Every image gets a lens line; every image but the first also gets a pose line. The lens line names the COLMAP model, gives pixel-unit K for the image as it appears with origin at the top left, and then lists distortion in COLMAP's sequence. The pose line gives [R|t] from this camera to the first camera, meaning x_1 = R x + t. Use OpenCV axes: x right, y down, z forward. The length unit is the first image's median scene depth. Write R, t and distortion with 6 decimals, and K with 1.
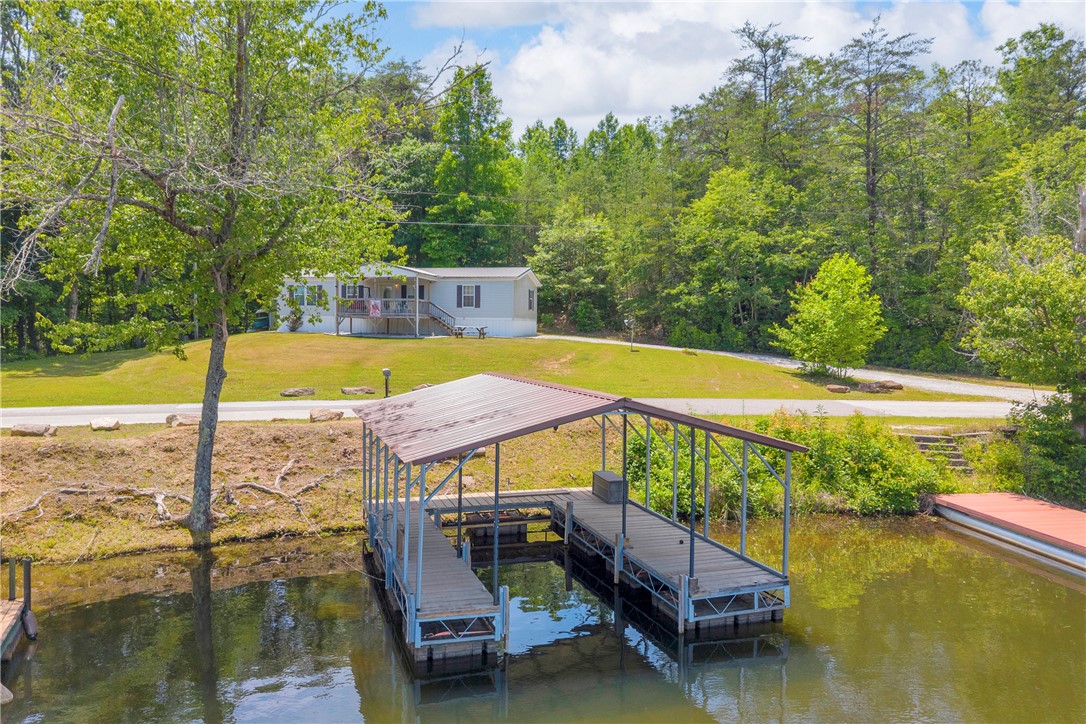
lens RADIAL K [[743.7, 0, 457.5], [0, 743.7, 359.5], [0, 0, 1]] dist [0.024311, -0.000126]
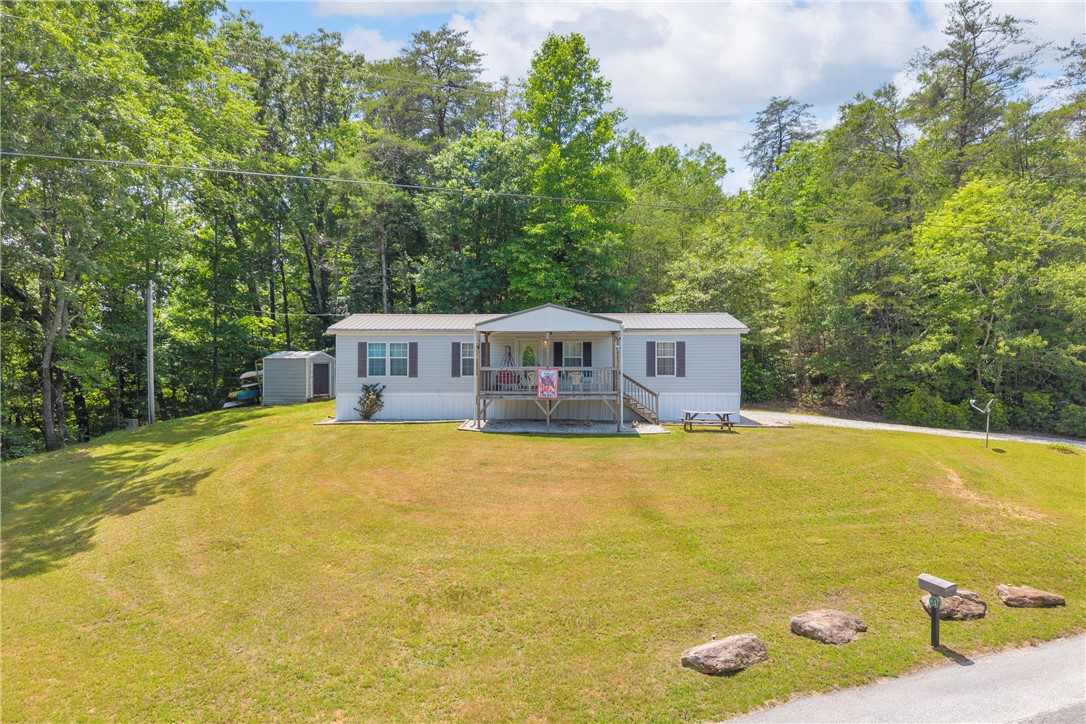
lens RADIAL K [[728.1, 0, 521.3], [0, 728.1, 360.7], [0, 0, 1]] dist [0.026707, -0.000118]
pose [[0.970518, -0.016173, 0.240487, -0.242232], [0.027226, 0.998717, -0.042709, -0.056521], [-0.239487, 0.047997, 0.969712, 0.397775]]
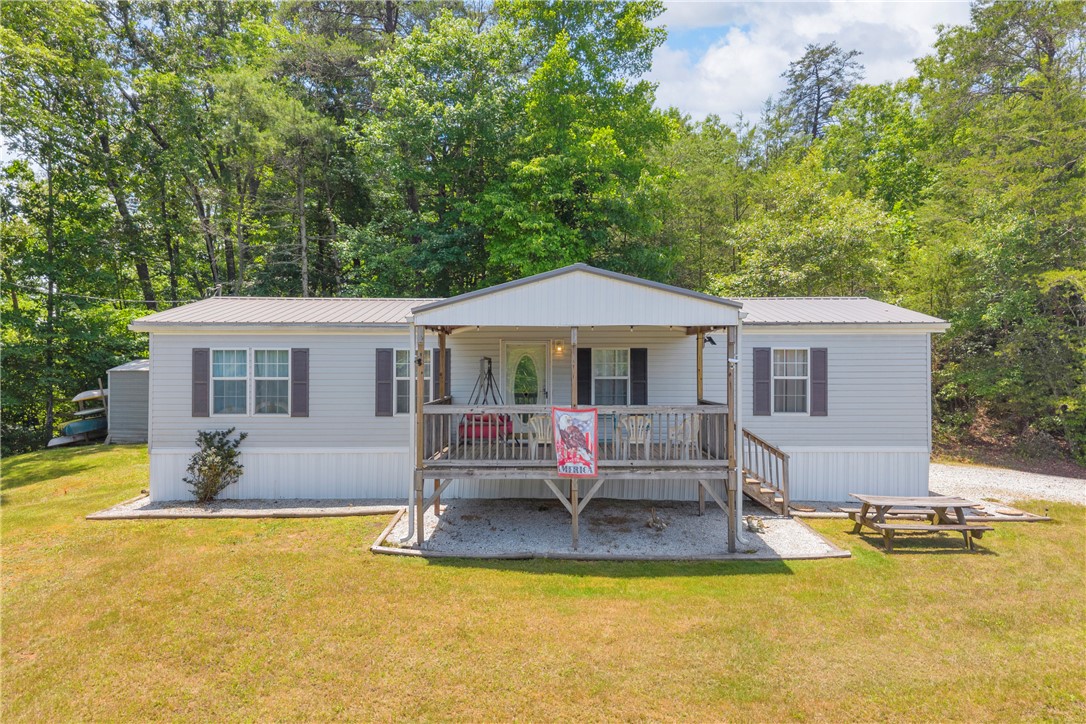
lens RADIAL K [[734.9, 0, 524.2], [0, 734.9, 363.7], [0, 0, 1]] dist [0.003189, -0.000063]
pose [[0.961779, -0.016829, 0.273309, -0.178466], [0.028232, 0.998885, -0.037846, -0.078921], [-0.272368, 0.044116, 0.961181, 0.675992]]
